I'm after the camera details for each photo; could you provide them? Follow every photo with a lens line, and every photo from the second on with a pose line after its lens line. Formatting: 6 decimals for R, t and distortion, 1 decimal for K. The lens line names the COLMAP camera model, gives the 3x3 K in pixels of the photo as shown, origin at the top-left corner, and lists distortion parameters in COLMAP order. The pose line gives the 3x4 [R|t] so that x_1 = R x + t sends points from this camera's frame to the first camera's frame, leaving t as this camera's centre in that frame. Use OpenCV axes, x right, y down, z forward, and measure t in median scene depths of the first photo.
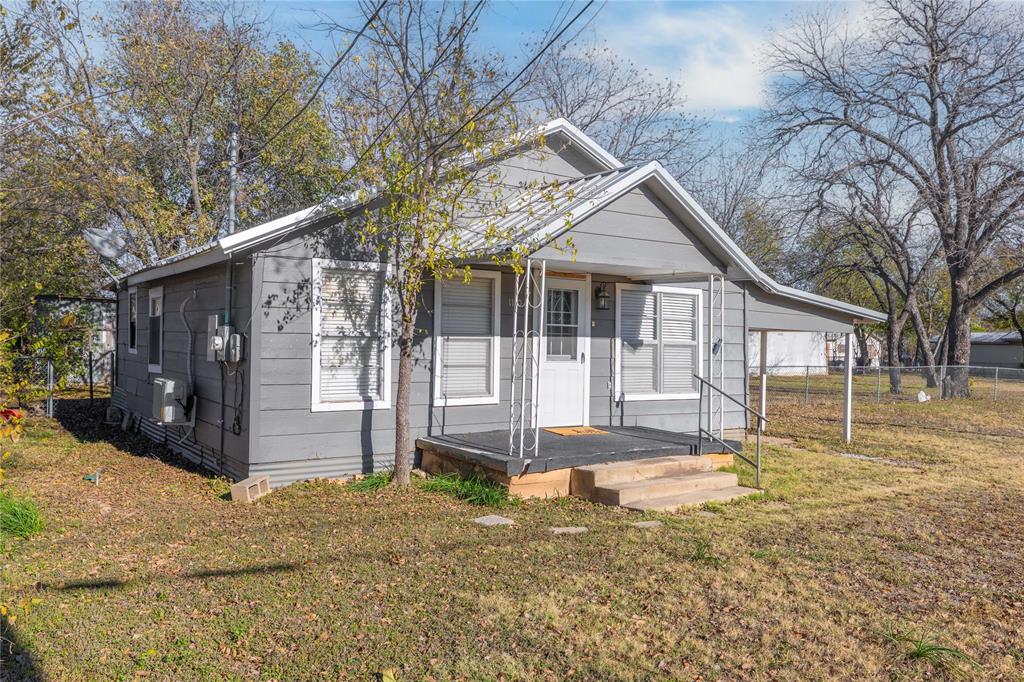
lens RADIAL K [[829.4, 0, 512.8], [0, 829.4, 346.1], [0, 0, 1]] dist [0.049981, 0.000732]
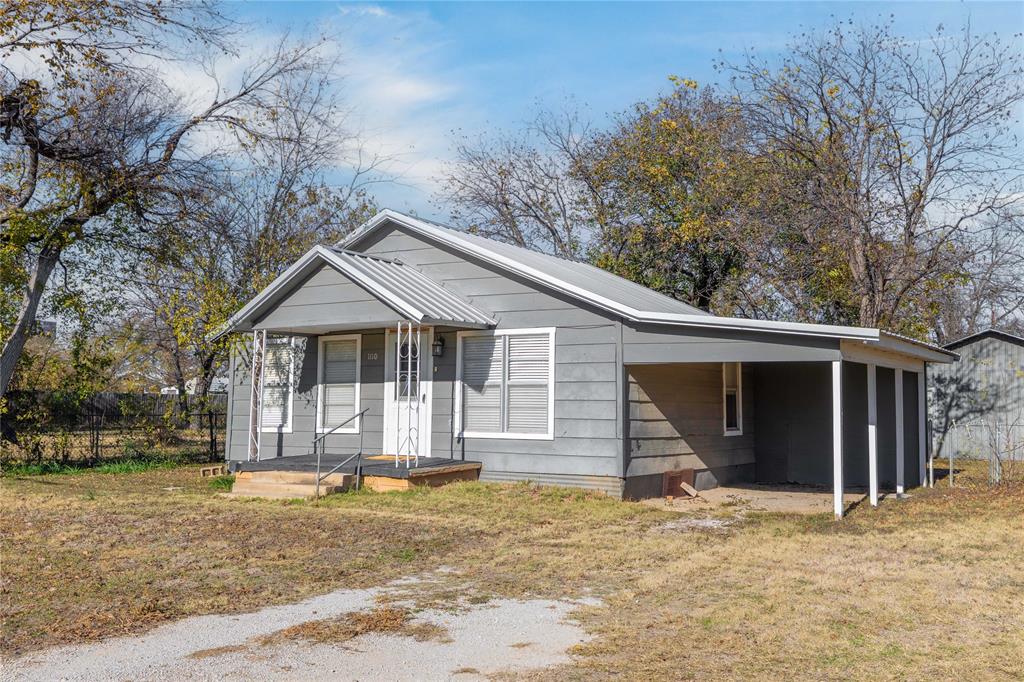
lens RADIAL K [[992.4, 0, 506.9], [0, 992.4, 343.9], [0, 0, 1]] dist [0.024041, 0.000000]
pose [[0.373088, -0.078259, -0.924490, 1.545449], [-0.004170, 0.996285, -0.086019, 0.061777], [0.927787, 0.035947, 0.371375, 0.626335]]
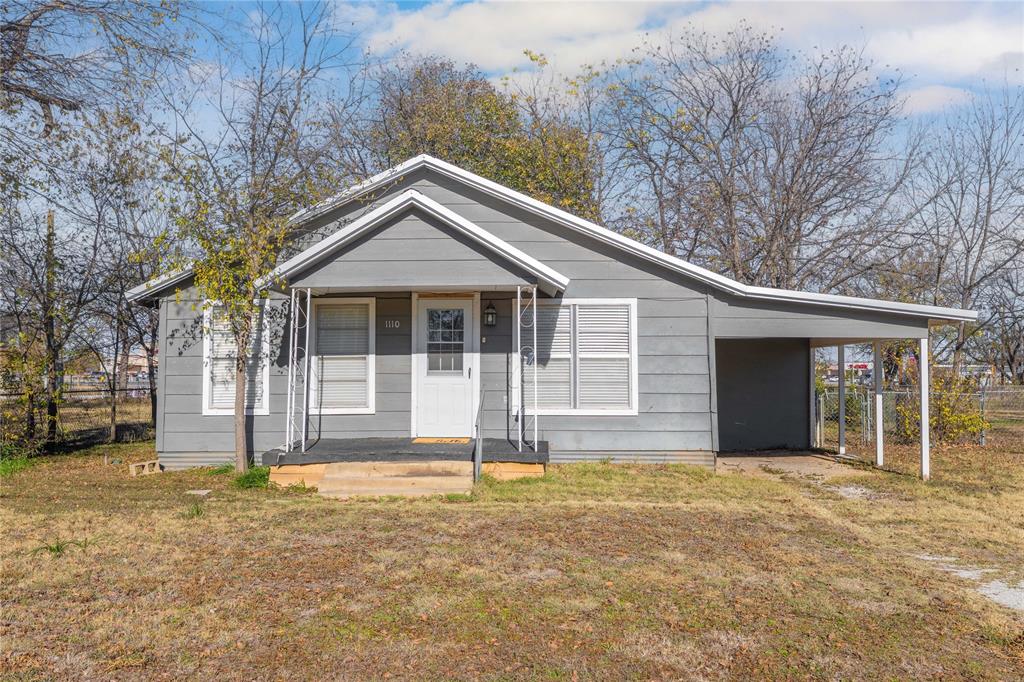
lens RADIAL K [[992.4, 0, 512.3], [0, 992.4, 339.1], [0, 0, 1]] dist [0.024041, 0.000000]
pose [[0.785525, -0.046635, -0.617070, 0.971546], [0.014113, 0.998247, -0.057476, 0.047808], [0.618669, 0.036440, 0.784806, 0.049179]]
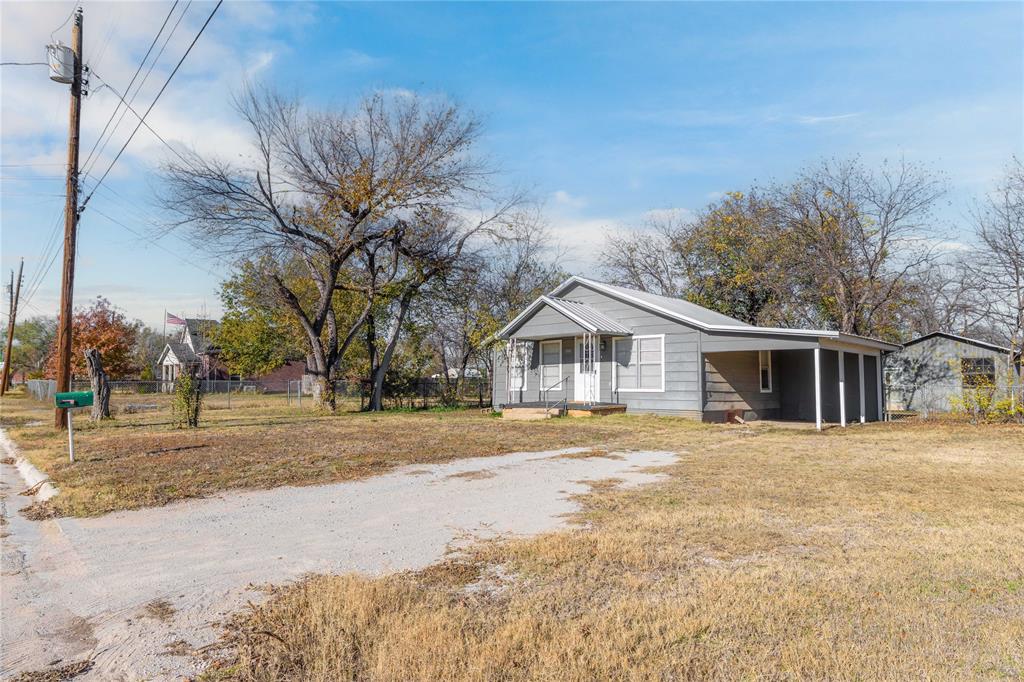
lens RADIAL K [[606.7, 0, 513.5], [0, 606.7, 338.5], [0, 0, 1]] dist [-0.000975, -0.002184]
pose [[0.189935, -0.098119, -0.976882, 1.816518], [-0.006686, 0.994841, -0.101223, 0.100421], [0.981774, 0.025757, 0.188299, 0.492314]]
